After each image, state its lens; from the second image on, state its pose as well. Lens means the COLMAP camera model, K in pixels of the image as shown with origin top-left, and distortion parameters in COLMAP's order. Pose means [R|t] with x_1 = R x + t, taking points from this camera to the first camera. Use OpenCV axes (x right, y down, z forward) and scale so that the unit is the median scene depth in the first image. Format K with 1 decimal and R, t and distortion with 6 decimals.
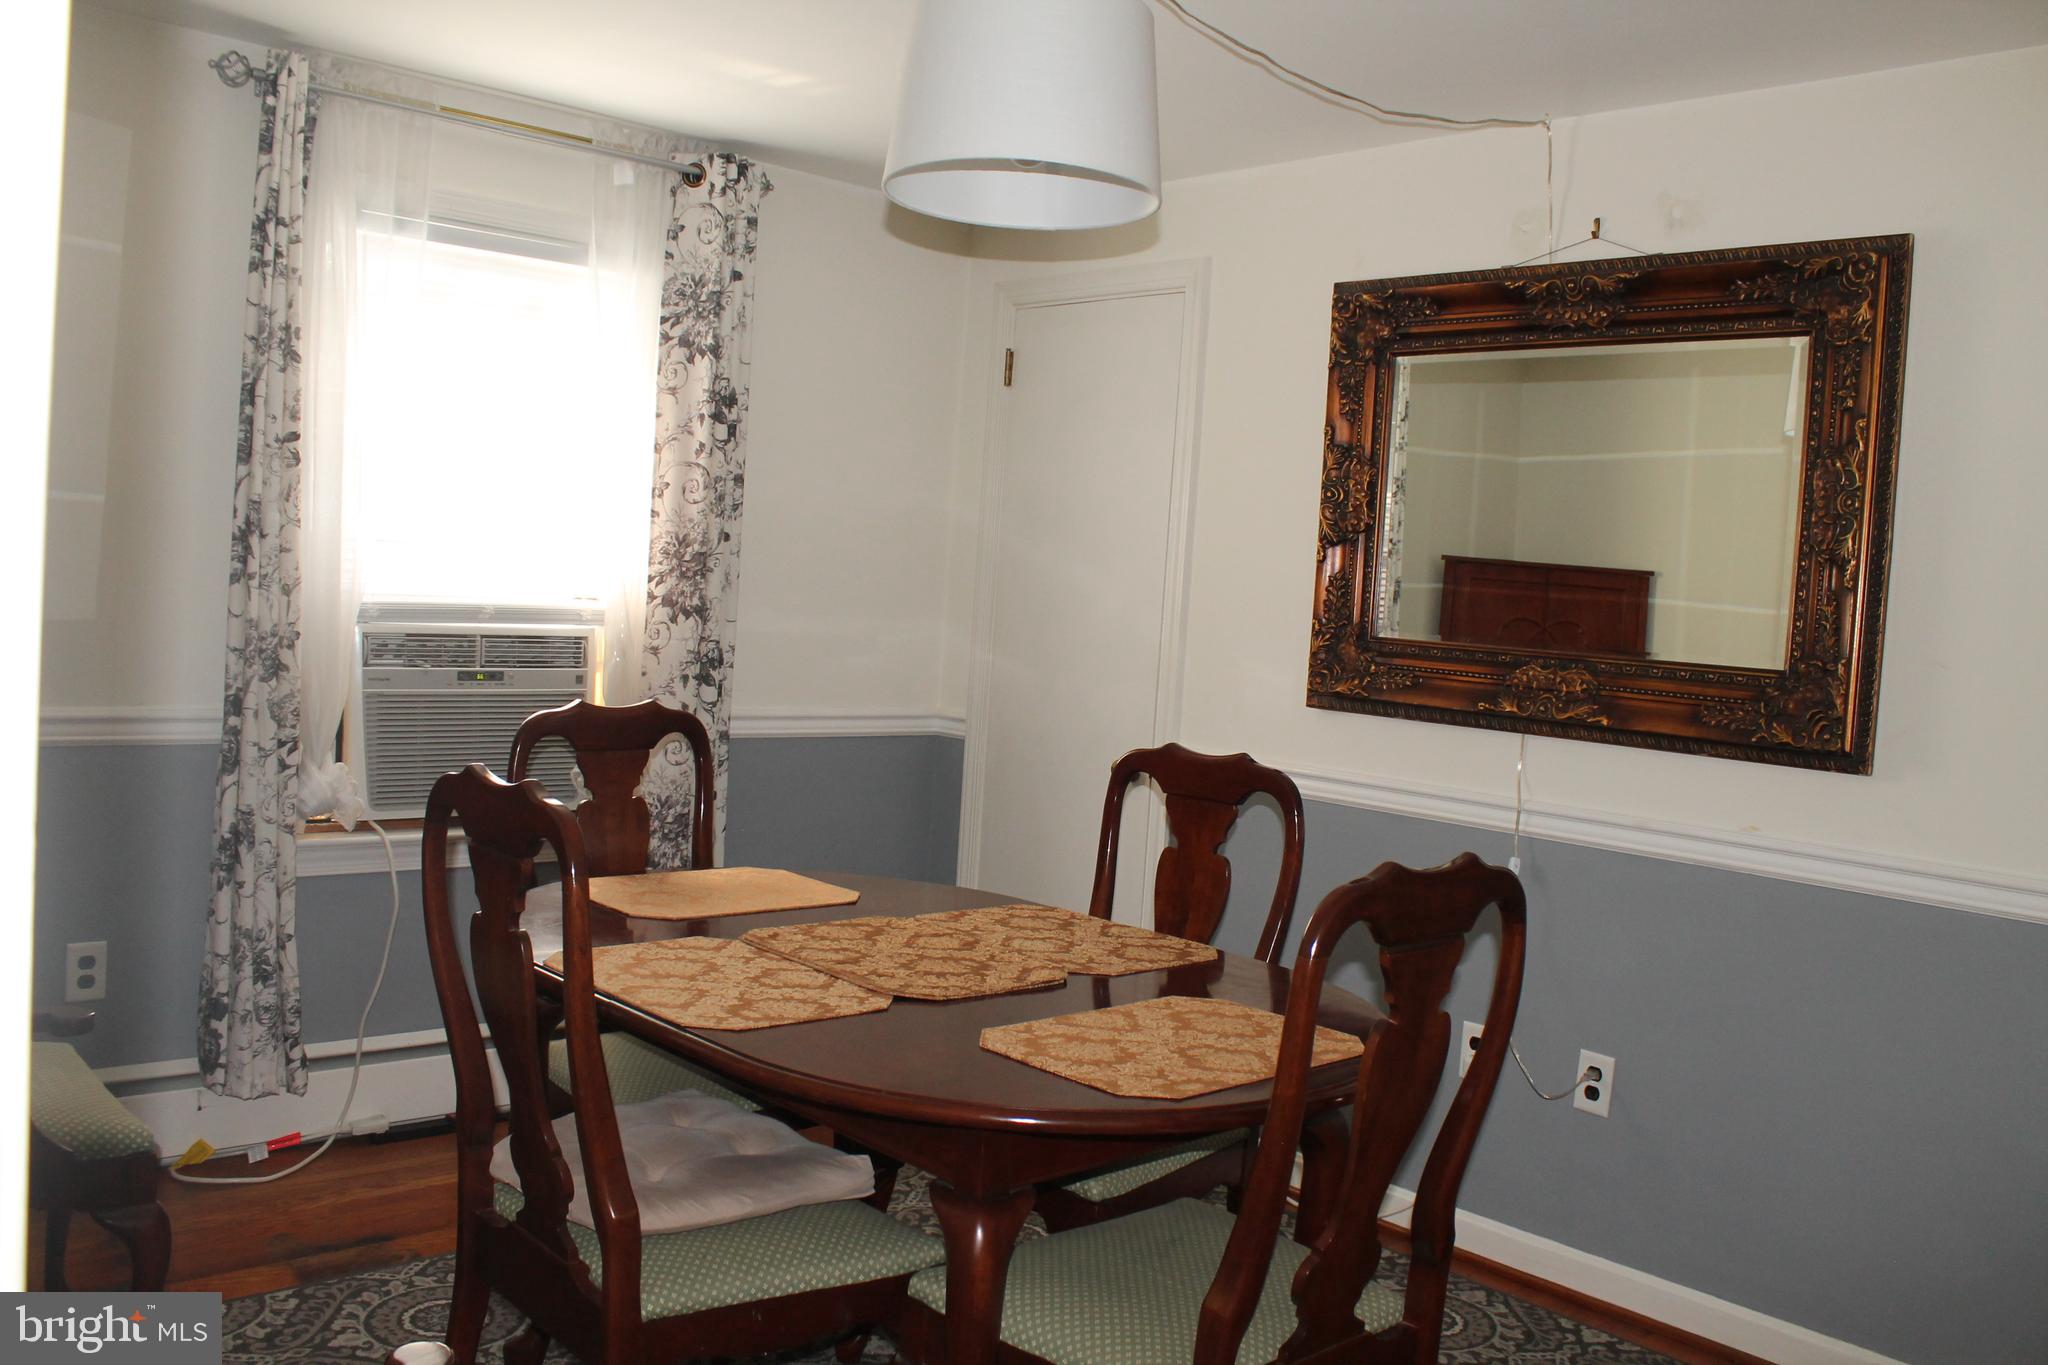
lens RADIAL K [[1728.6, 0, 1024.0], [0, 1728.6, 682.5], [0, 0, 1]] dist [-0.158325, 0.158619]
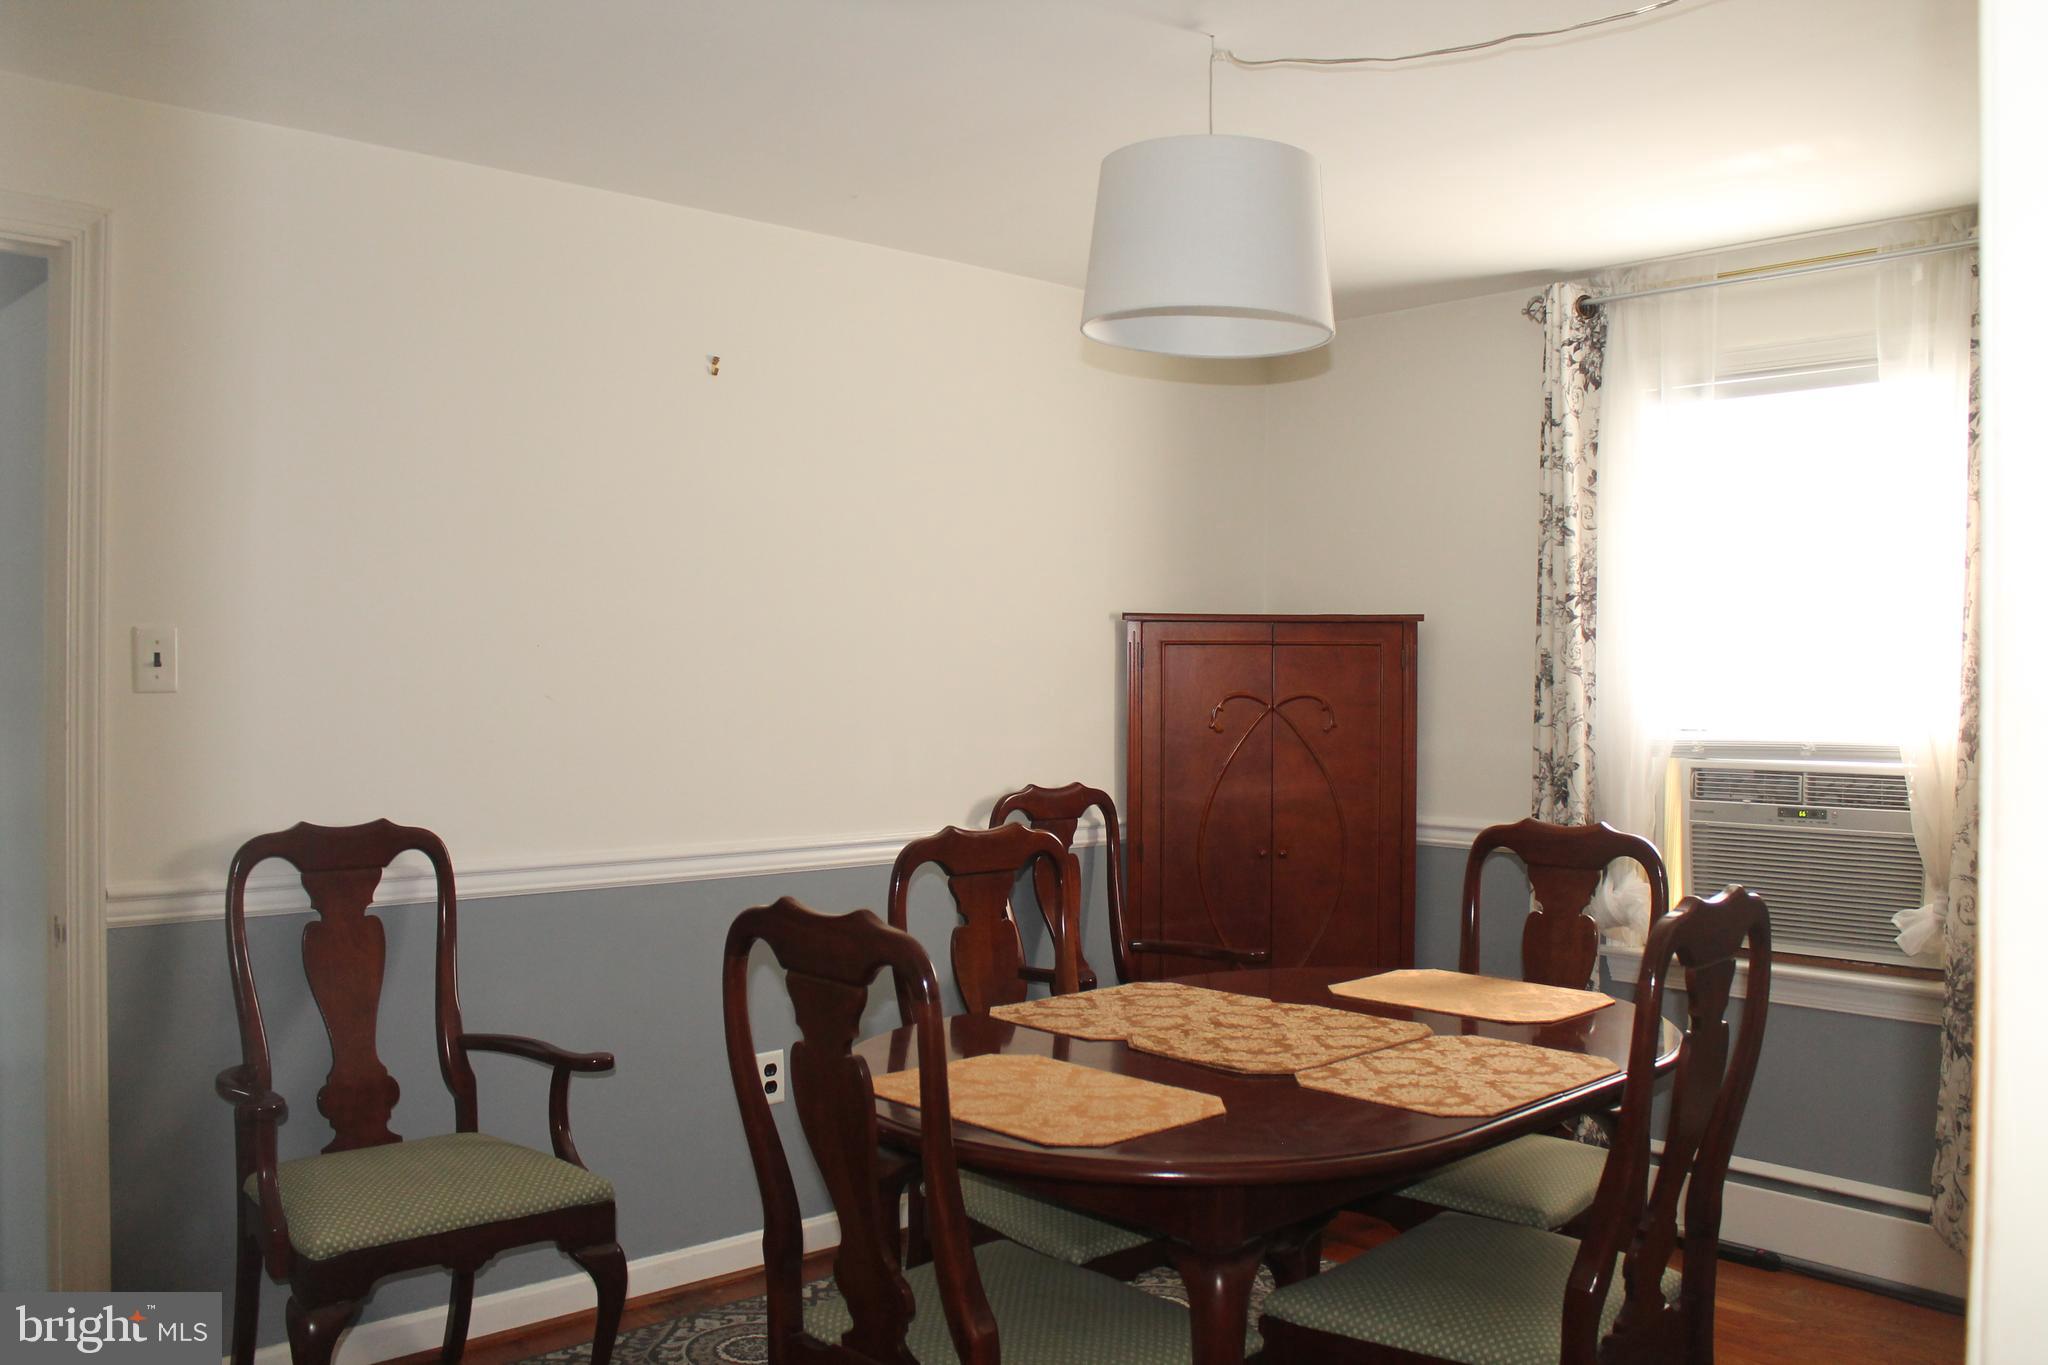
lens RADIAL K [[1728.6, 0, 1024.0], [0, 1728.6, 682.5], [0, 0, 1]] dist [-0.158325, 0.158619]
pose [[0.021598, -0.057619, -0.998105, 0.720187], [-0.066625, 0.996036, -0.058942, 0.008995], [0.997544, 0.067772, 0.017674, 0.576162]]
